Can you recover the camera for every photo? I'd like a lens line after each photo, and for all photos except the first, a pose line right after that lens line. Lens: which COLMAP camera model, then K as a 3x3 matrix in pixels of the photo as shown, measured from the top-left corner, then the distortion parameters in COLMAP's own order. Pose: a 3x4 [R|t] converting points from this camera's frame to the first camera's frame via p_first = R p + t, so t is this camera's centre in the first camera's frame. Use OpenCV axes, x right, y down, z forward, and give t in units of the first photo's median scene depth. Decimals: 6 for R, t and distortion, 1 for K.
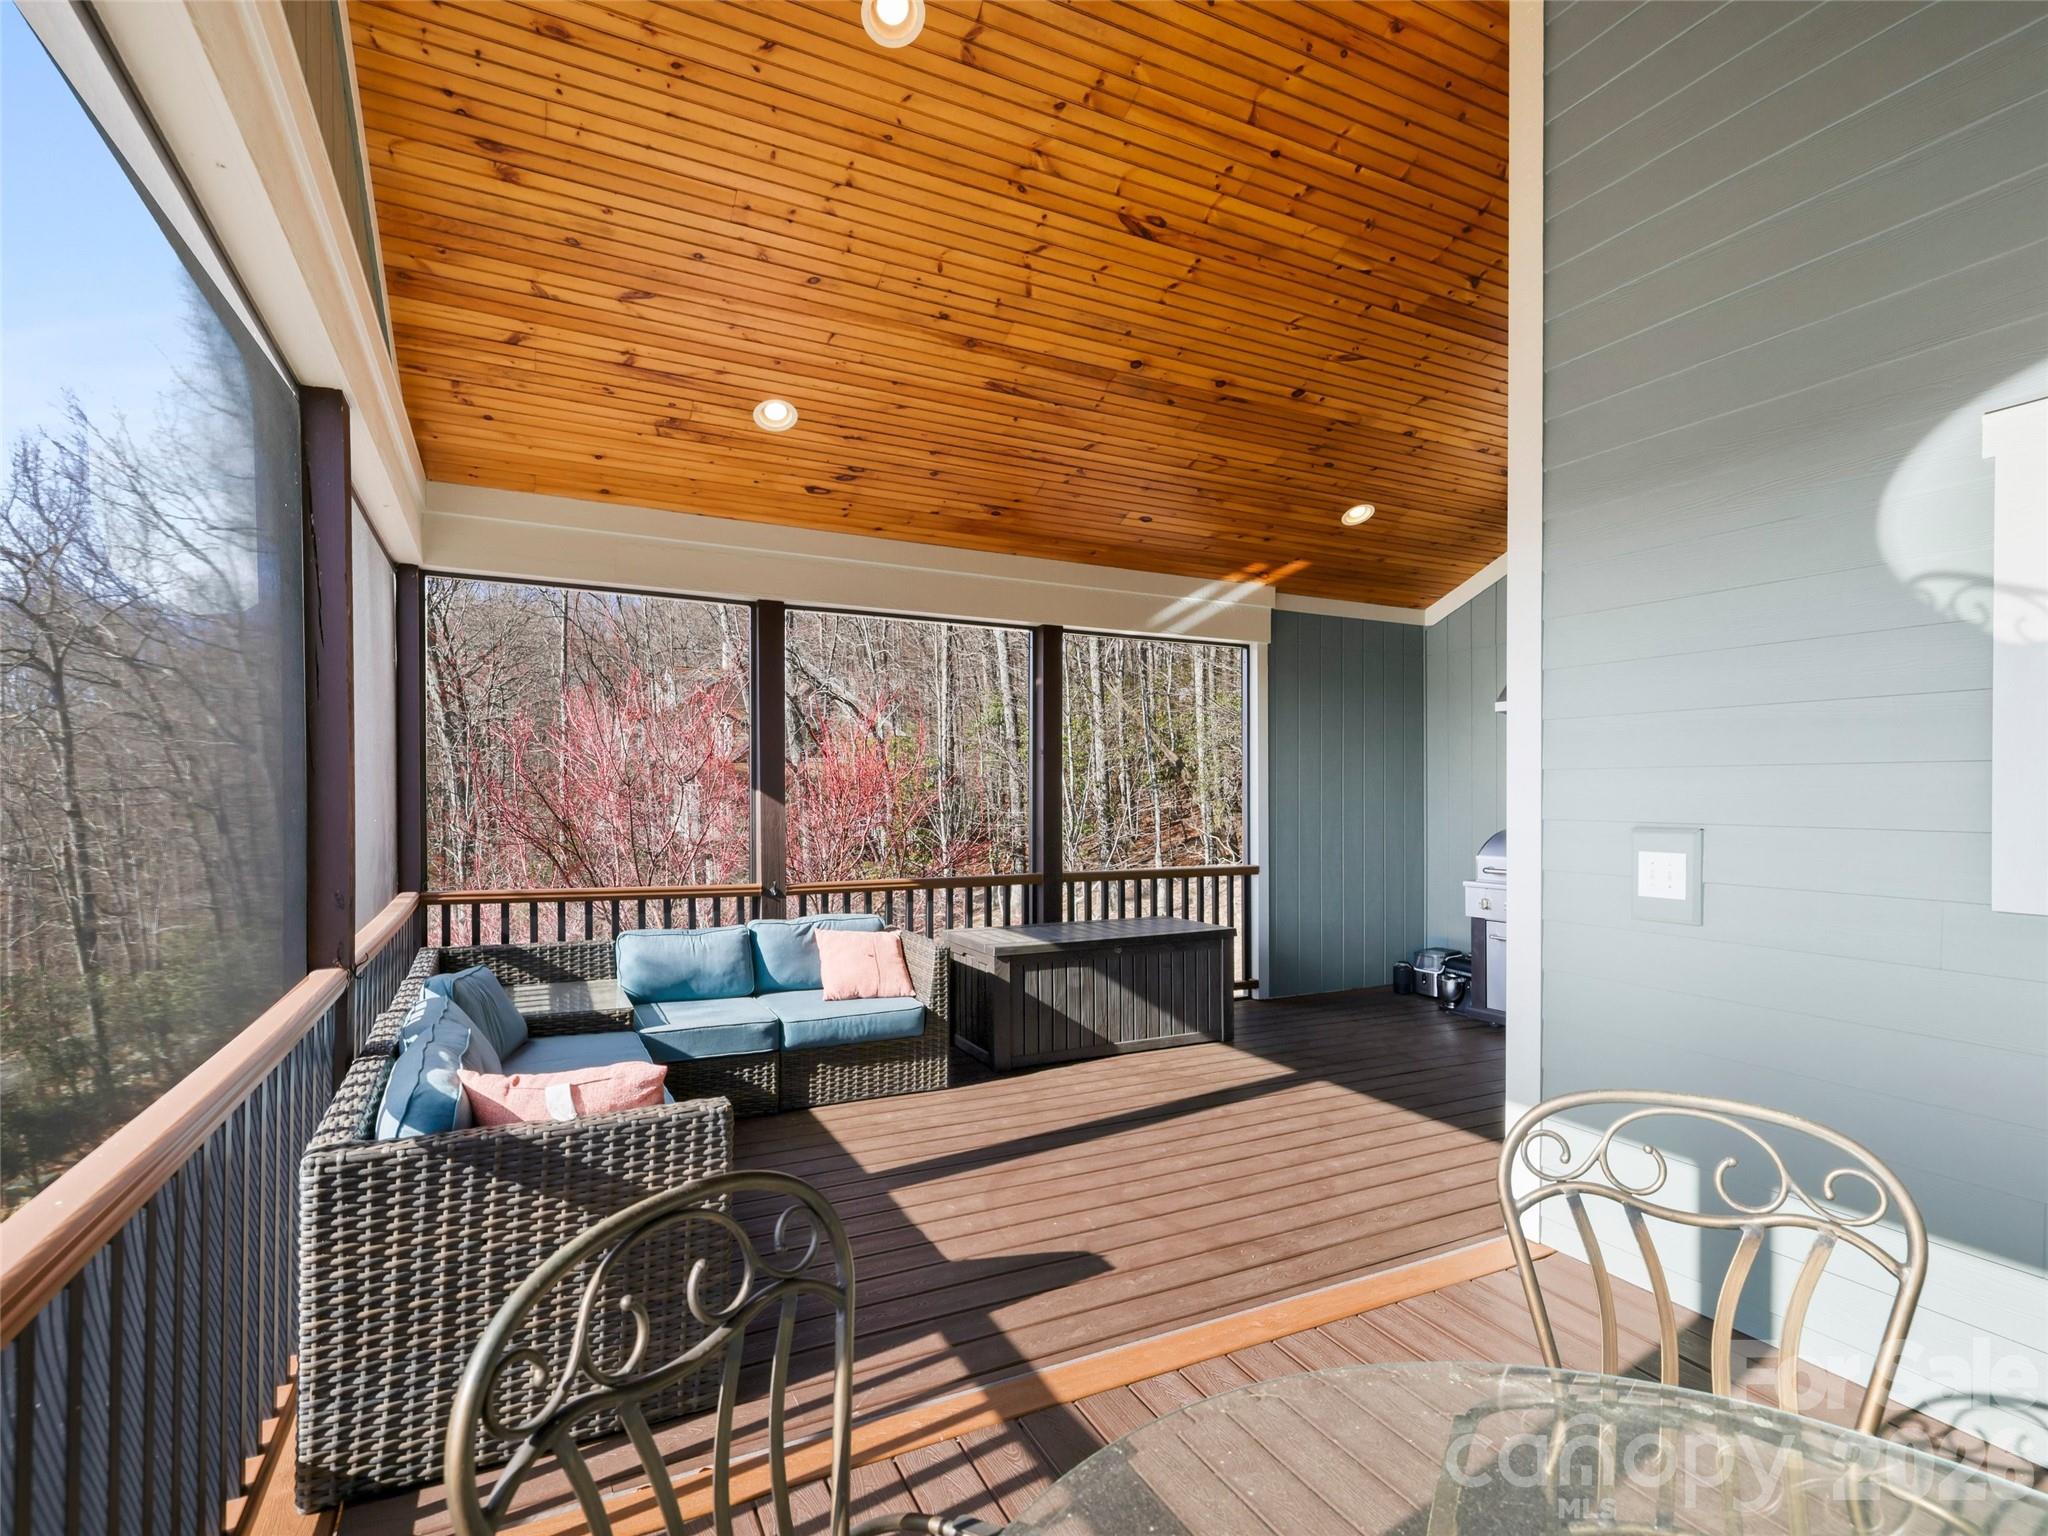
lens RADIAL K [[973.5, 0, 1018.3], [0, 973.5, 782.8], [0, 0, 1]] dist [0.000716, 0.000437]
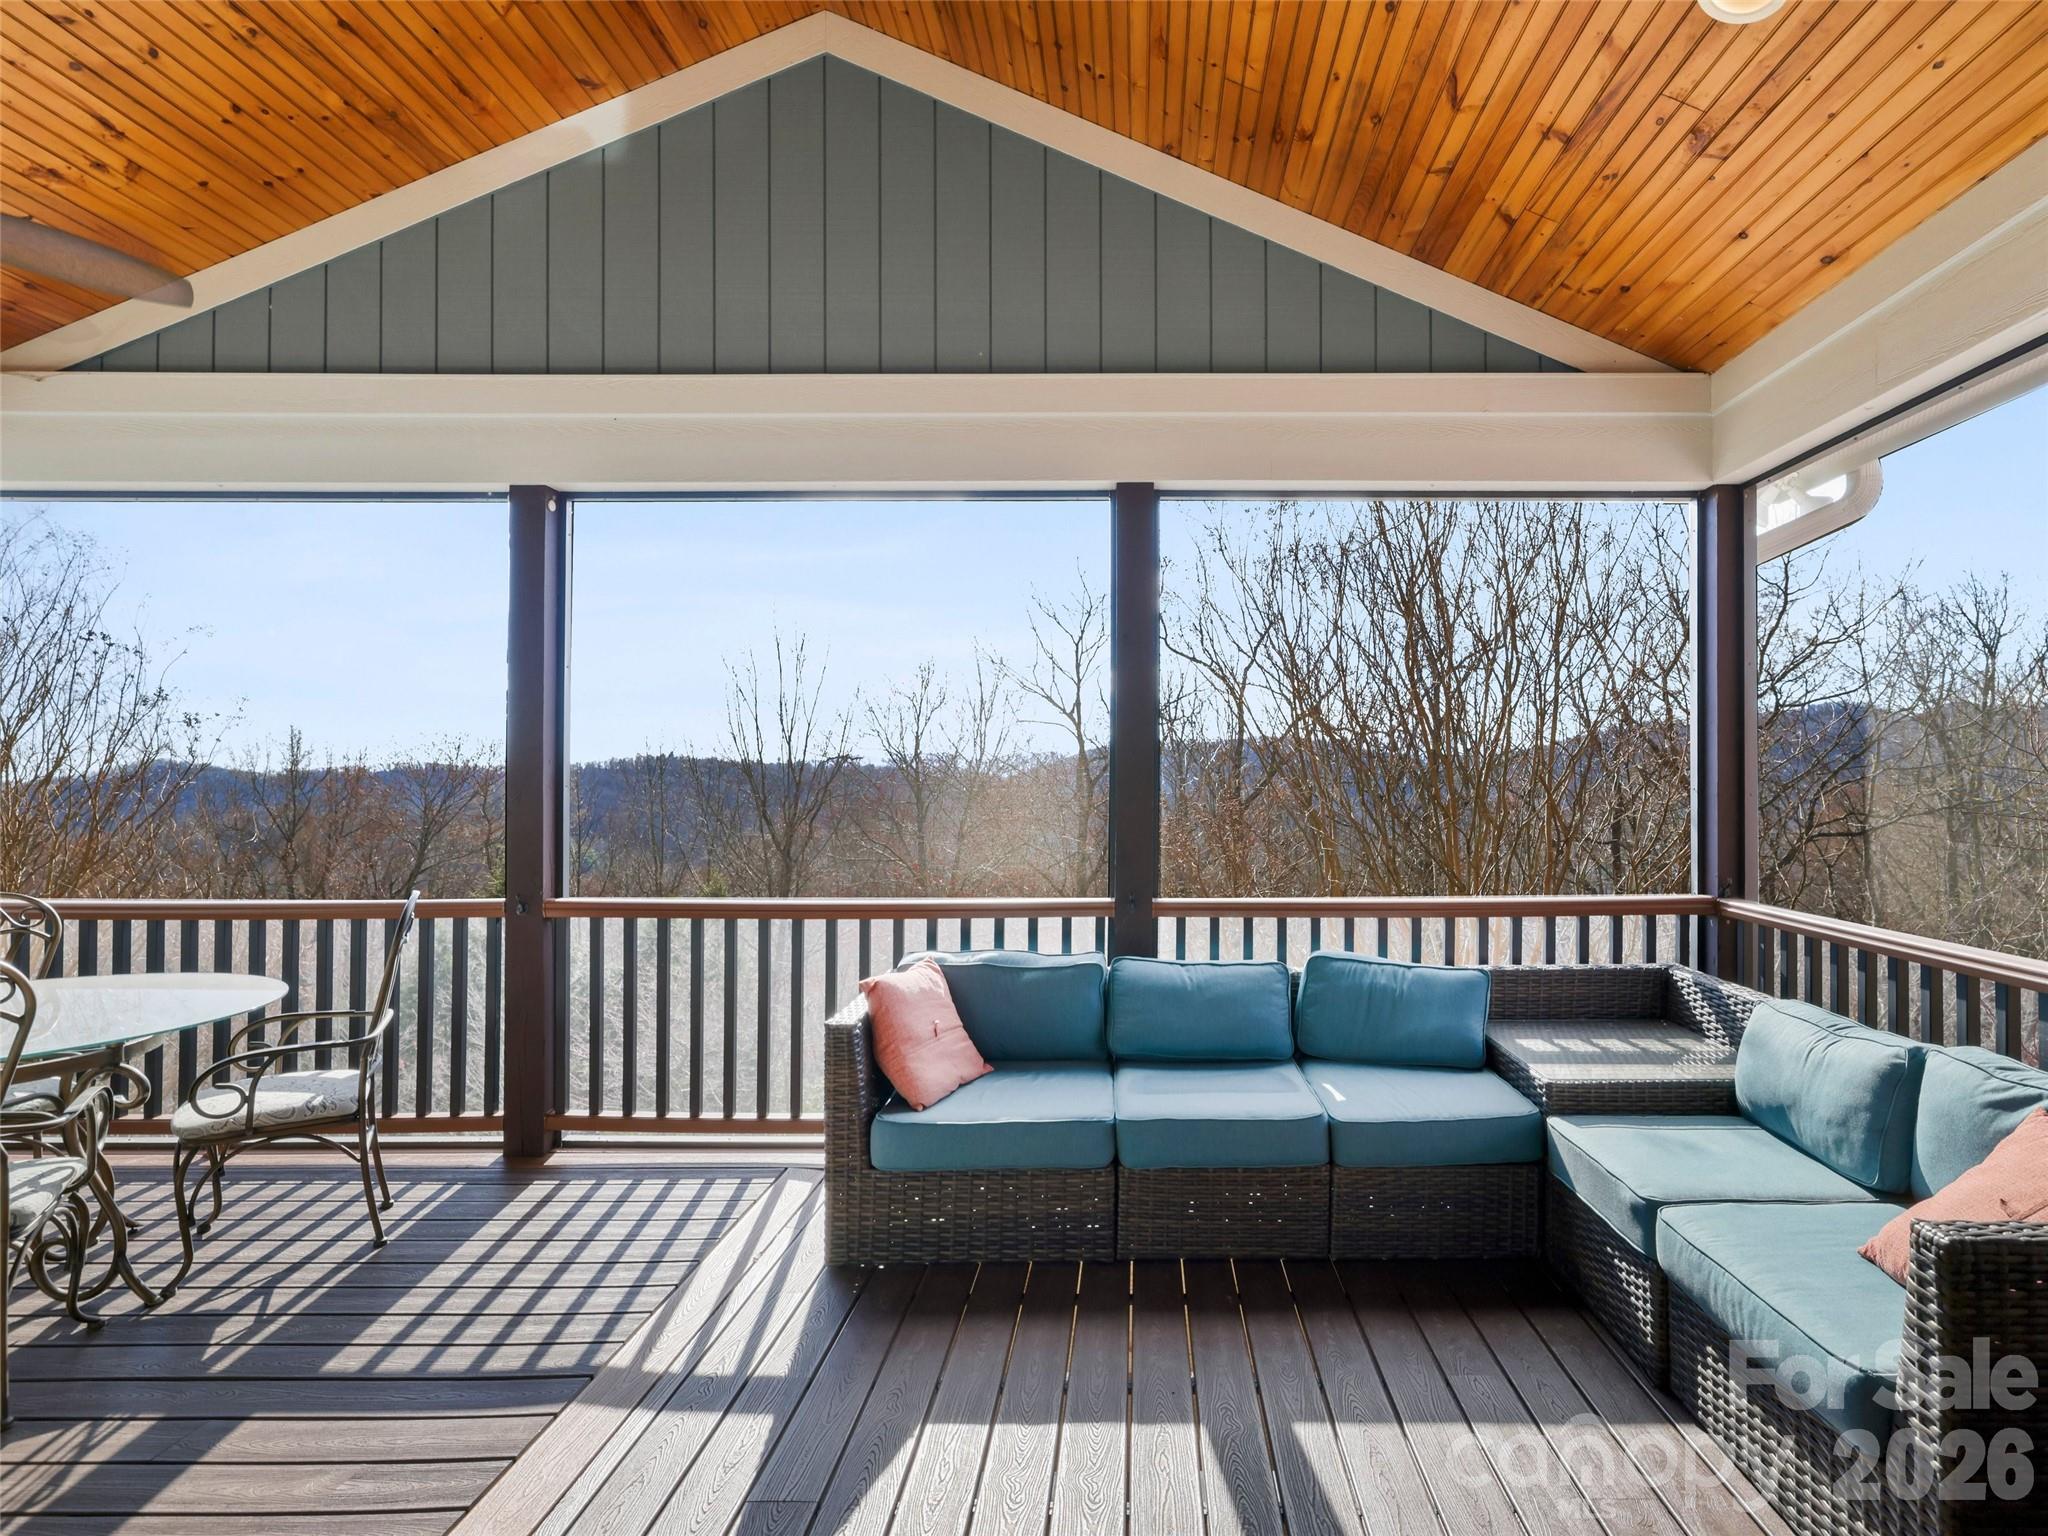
lens RADIAL K [[973.5, 0, 1029.6], [0, 973.5, 778.4], [0, 0, 1]] dist [0.000716, 0.000437]
pose [[-0.437937, -0.010443, -0.898945, 0.259530], [0.010979, 0.999796, -0.016964, 0.017670], [0.898939, -0.017299, -0.437733, 0.664983]]
